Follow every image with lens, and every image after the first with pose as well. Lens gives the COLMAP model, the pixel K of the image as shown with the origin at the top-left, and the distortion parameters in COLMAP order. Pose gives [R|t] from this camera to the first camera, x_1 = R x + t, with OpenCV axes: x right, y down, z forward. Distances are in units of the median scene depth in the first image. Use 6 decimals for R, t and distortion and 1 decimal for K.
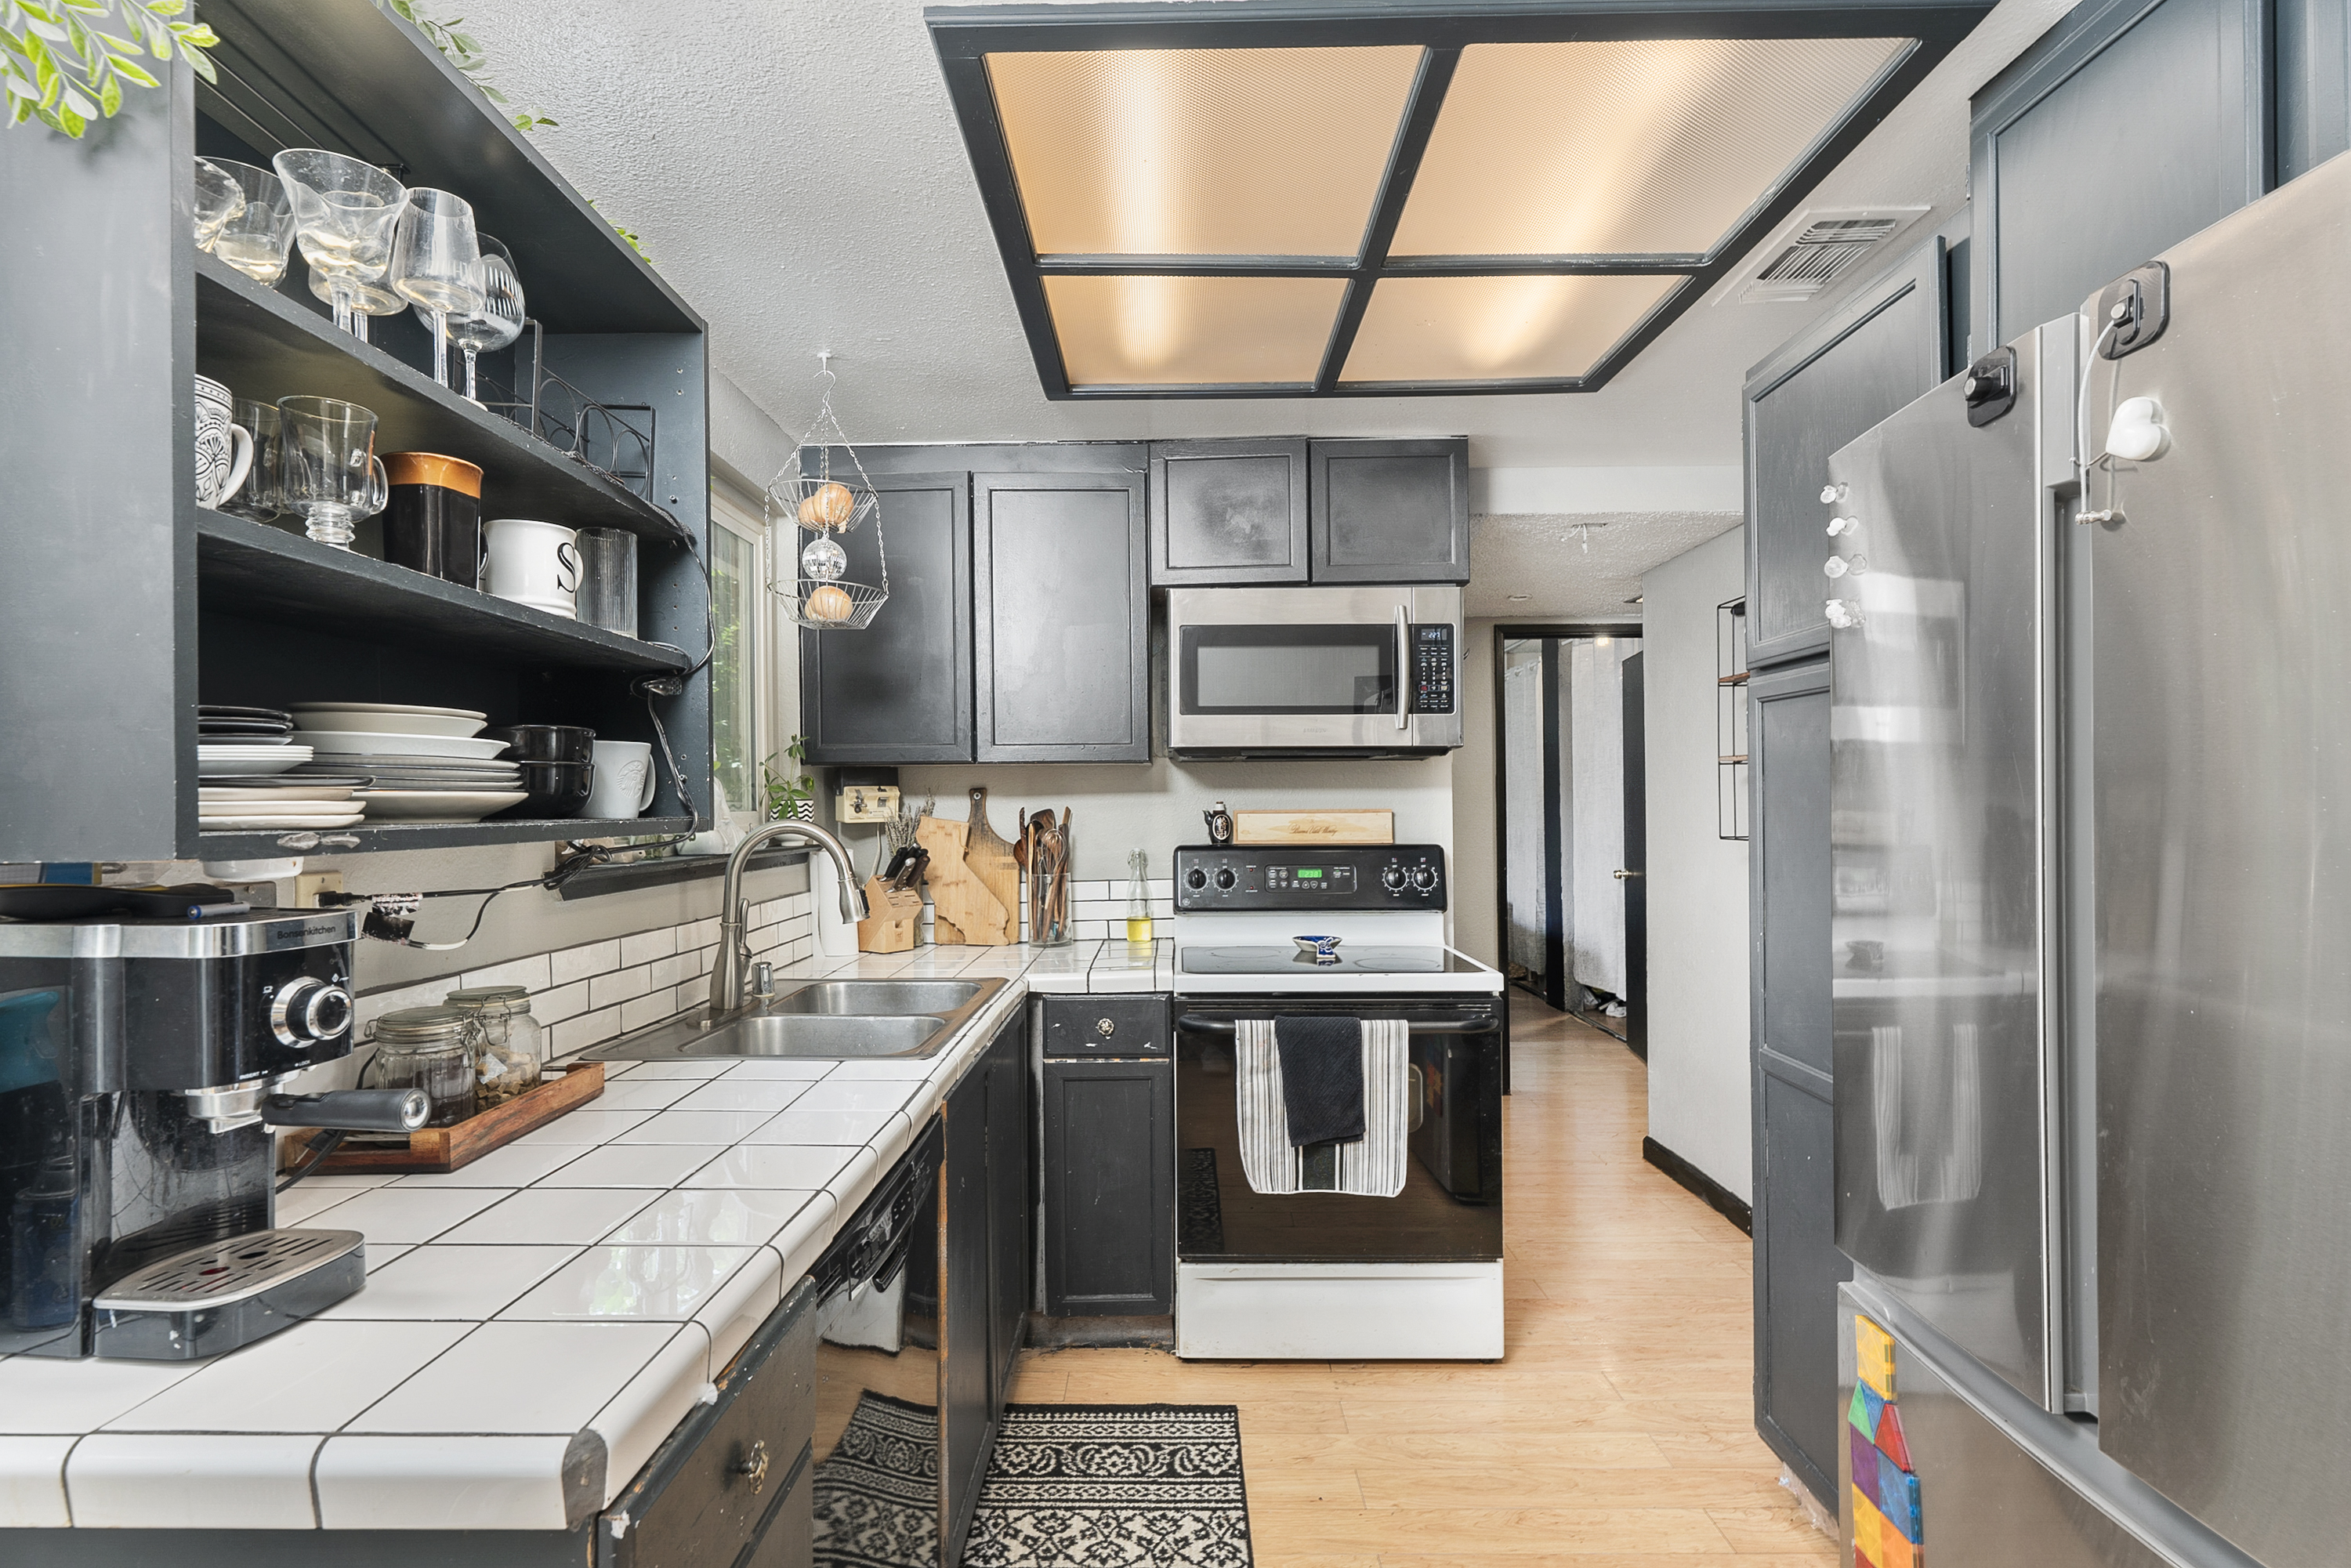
lens RADIAL K [[1113.7, 0, 1146.1], [0, 1113.7, 800.2], [0, 0, 1]] dist [-0.003338, -0.000360]
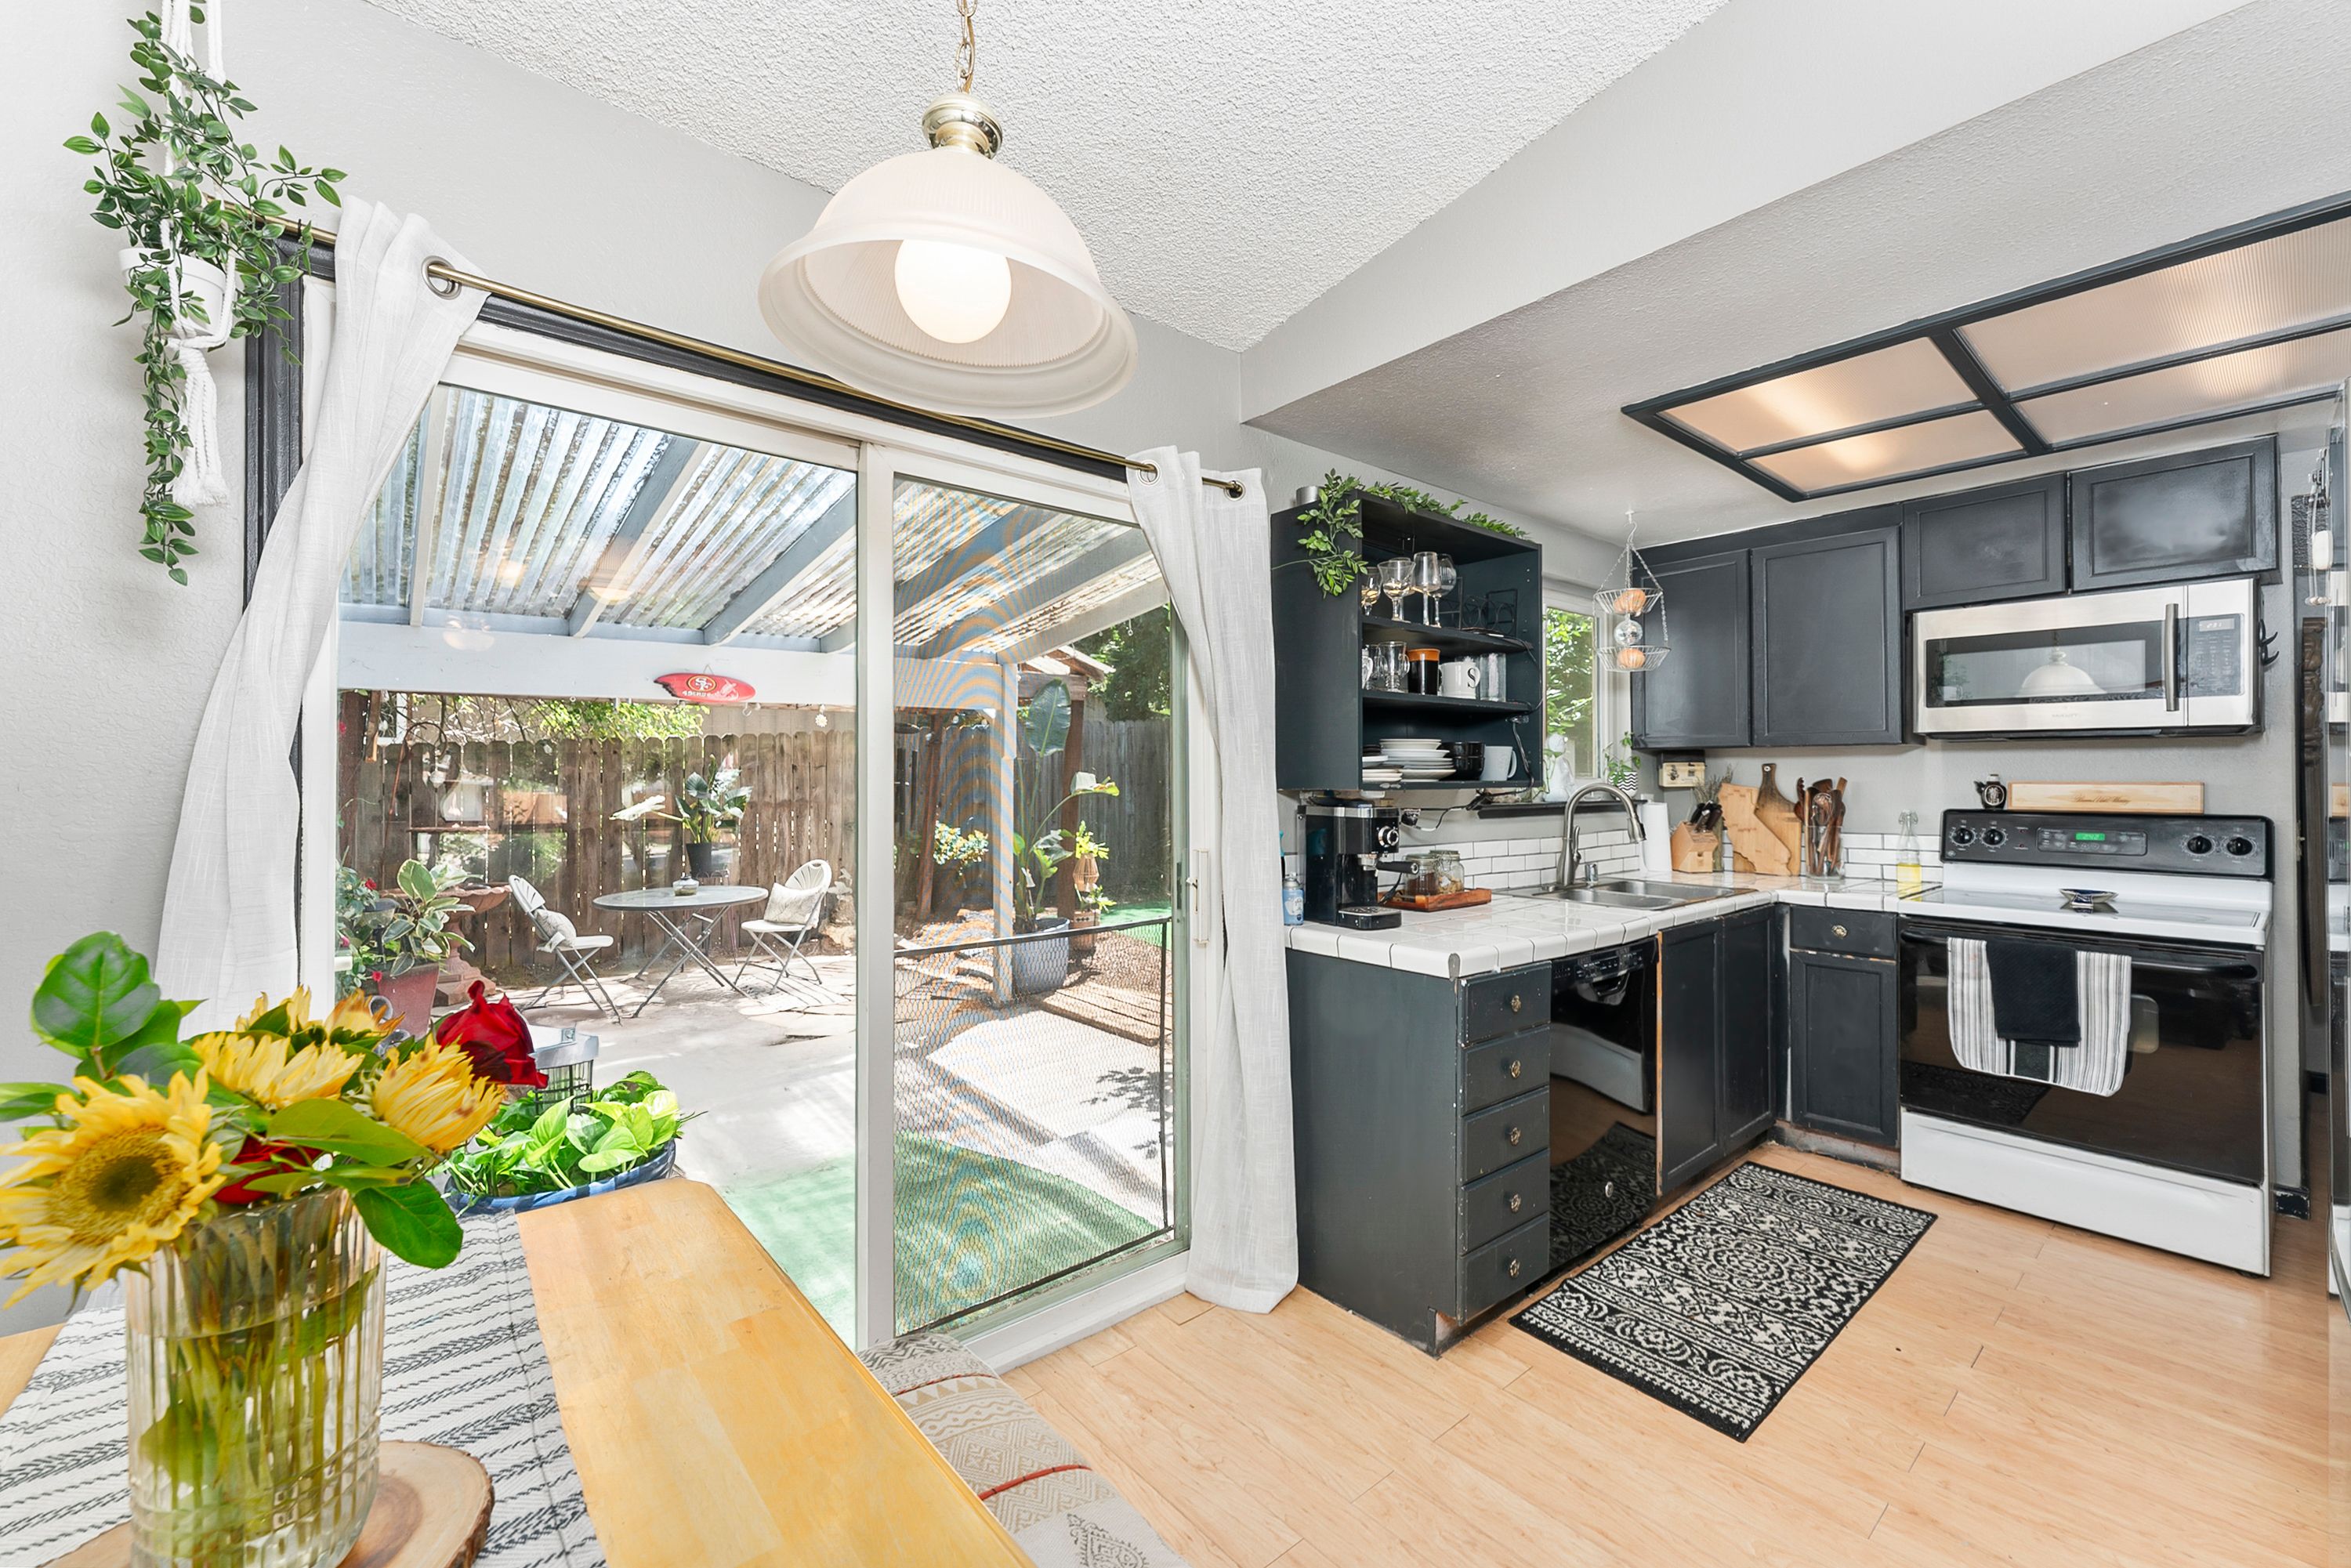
lens RADIAL K [[947.9, 0, 1170.3], [0, 947.9, 770.2], [0, 0, 1]] dist [0.009866, -0.000267]
pose [[0.660215, 0.002447, -0.751072, 0.329513], [-0.001940, 0.999997, 0.001553, -0.003960], [0.751074, 0.000432, 0.660218, -0.473748]]
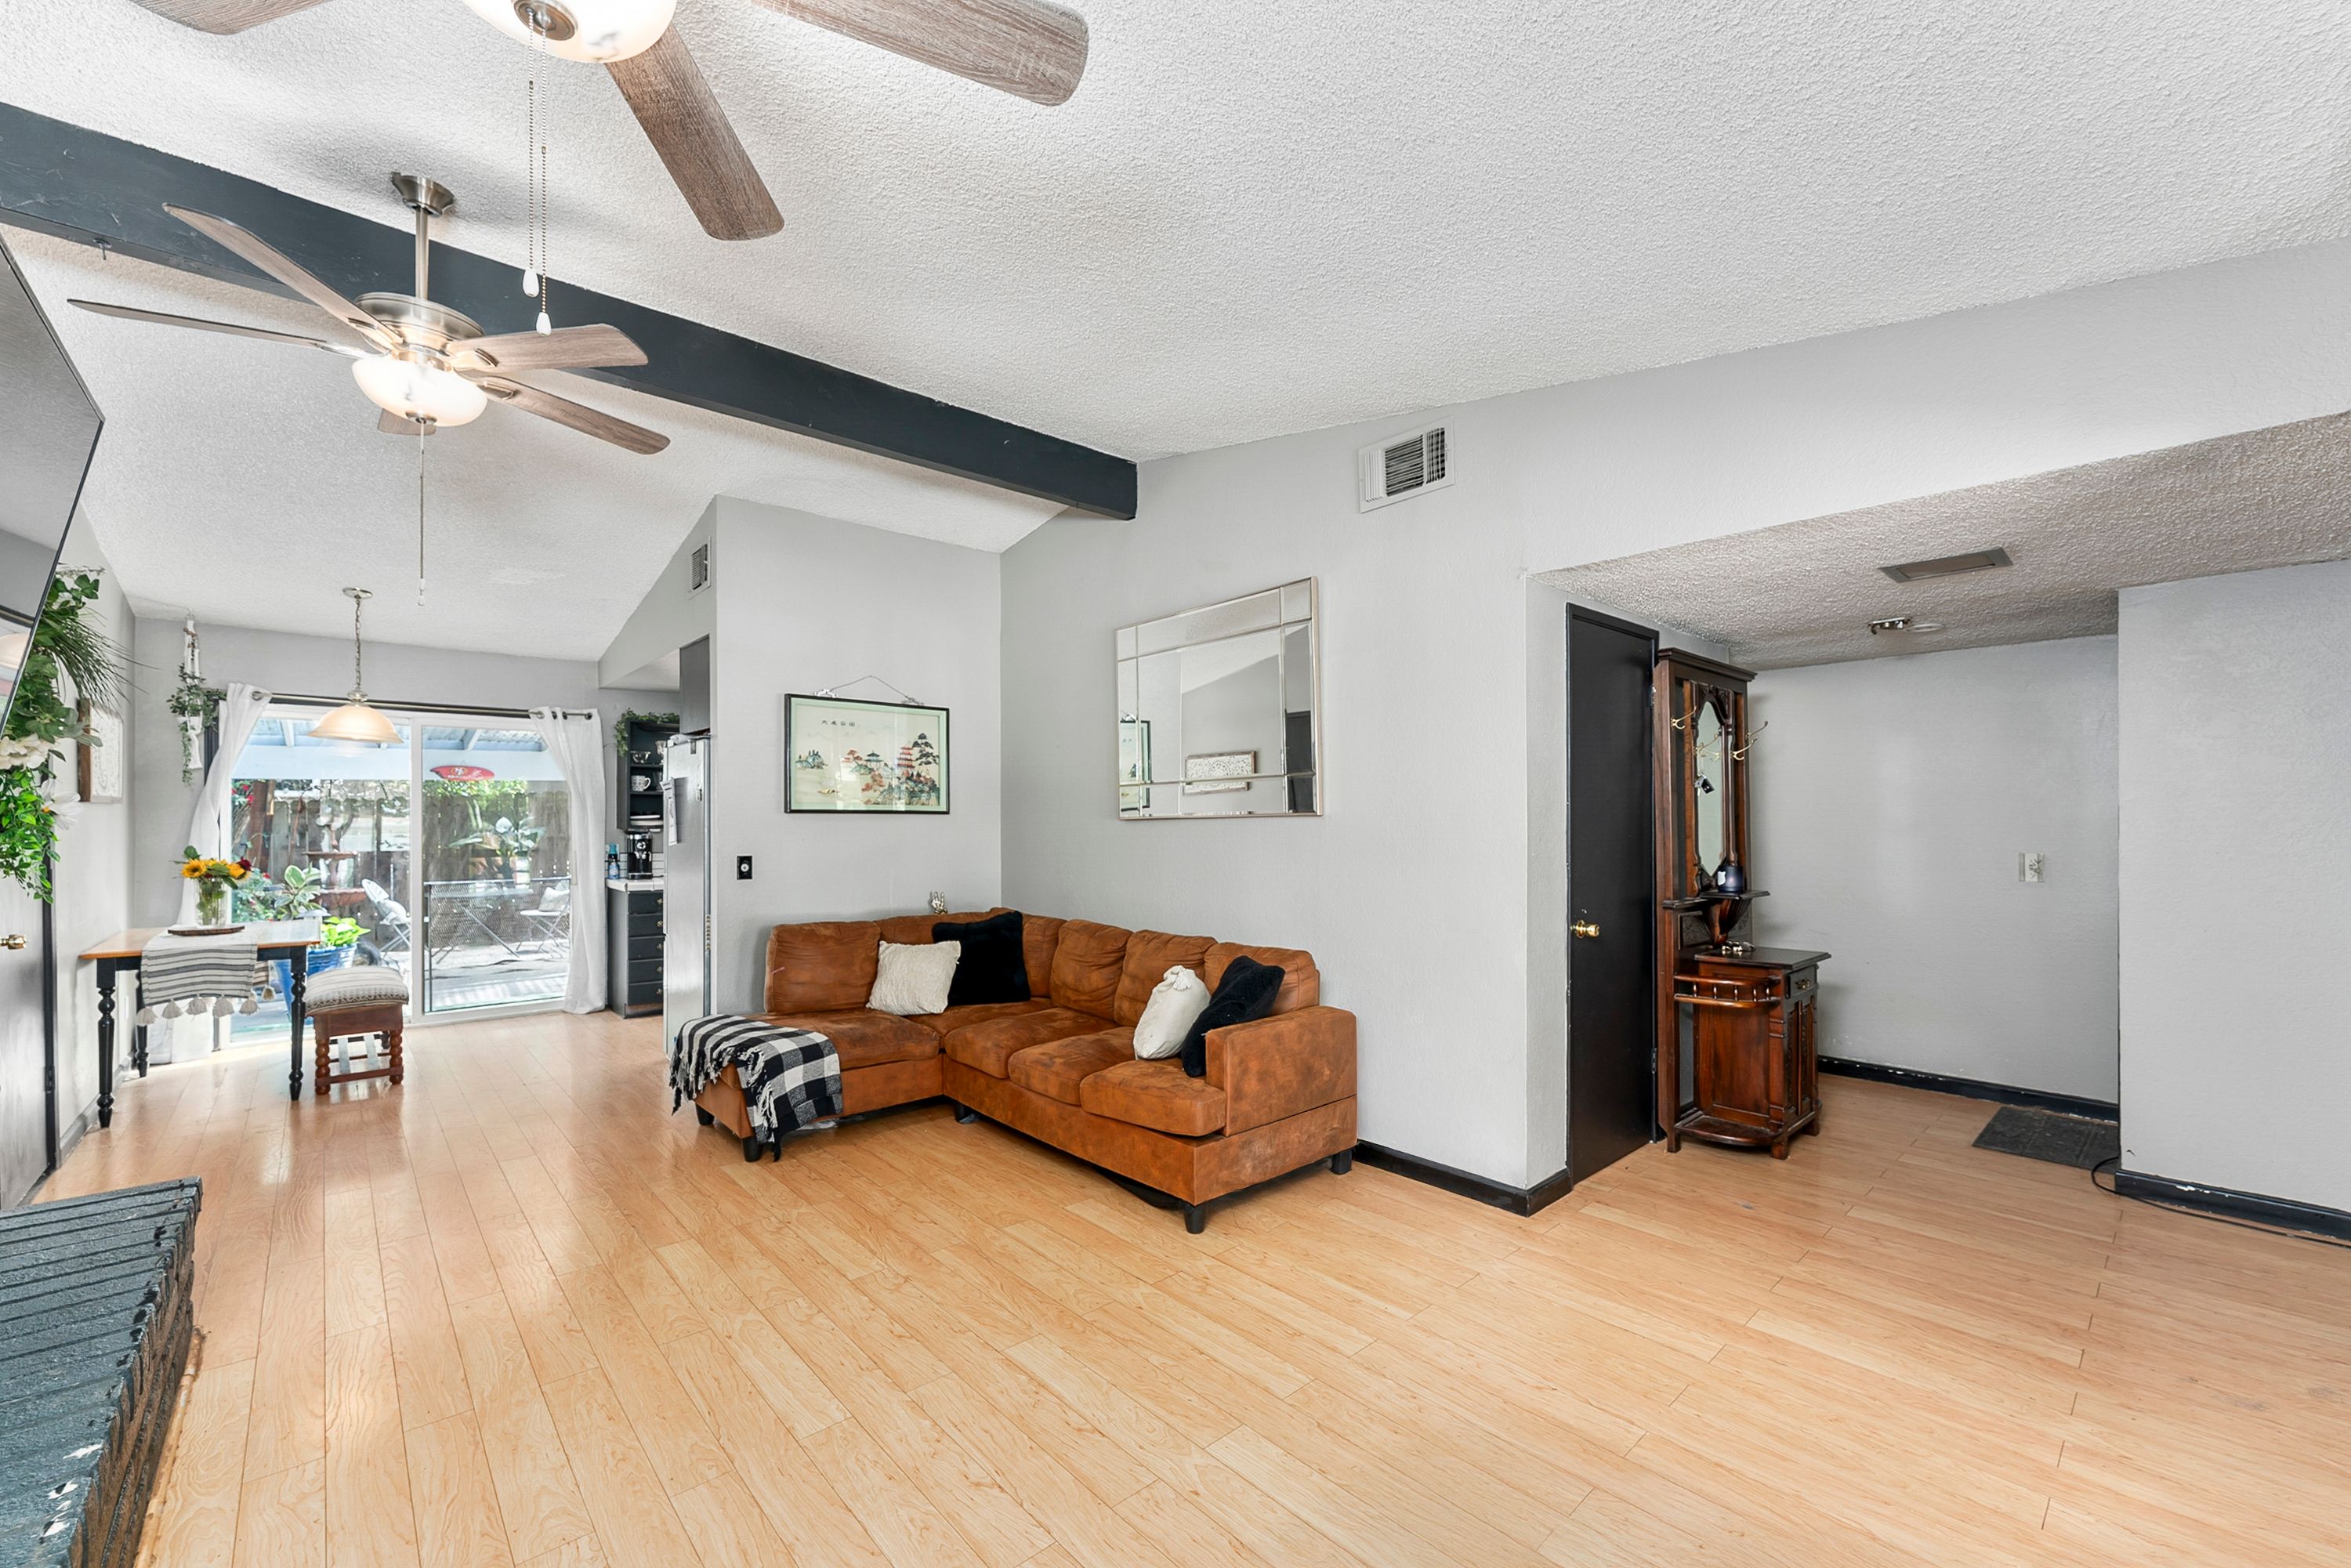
lens RADIAL K [[943.2, 0, 1173.6], [0, 943.2, 820.0], [0, 0, 1]] dist [0.016145, 0.000107]
pose [[0.680837, 0.010703, -0.732356, 2.721890], [-0.001266, 0.999909, 0.013437, -0.044426], [0.732433, -0.008222, 0.680789, -0.377759]]
